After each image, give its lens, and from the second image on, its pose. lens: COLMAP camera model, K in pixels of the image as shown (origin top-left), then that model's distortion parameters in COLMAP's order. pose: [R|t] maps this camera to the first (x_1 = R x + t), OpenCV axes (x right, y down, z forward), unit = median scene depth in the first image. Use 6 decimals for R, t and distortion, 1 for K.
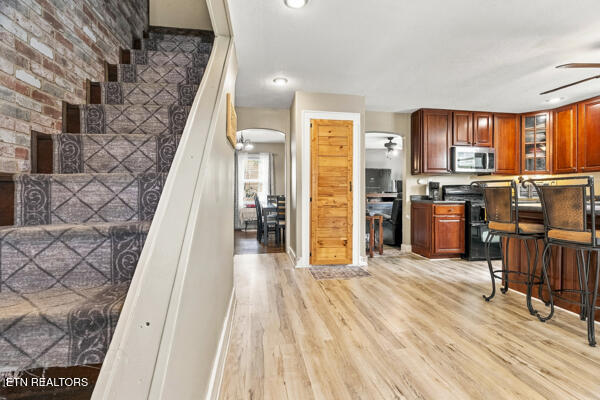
lens RADIAL K [[266.5, 0, 300.0], [0, 266.5, 200.0], [0, 0, 1]] dist [-0.002703, -0.000480]
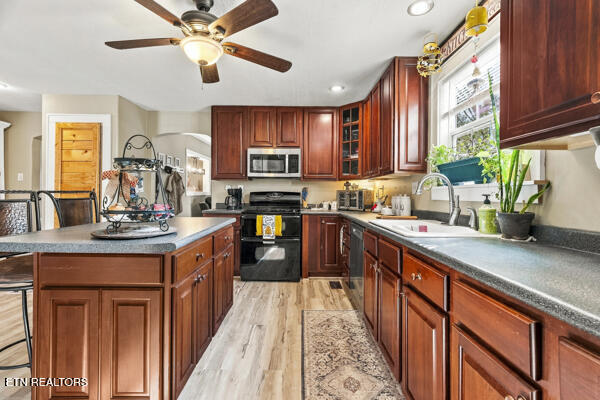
lens RADIAL K [[266.5, 0, 300.0], [0, 266.5, 200.0], [0, 0, 1]] dist [-0.002703, -0.000480]
pose [[0.989491, 0.010746, -0.144196, 1.046740], [-0.011362, 0.999929, -0.003450, -0.033374], [0.144148, 0.005053, 0.989543, 0.187136]]
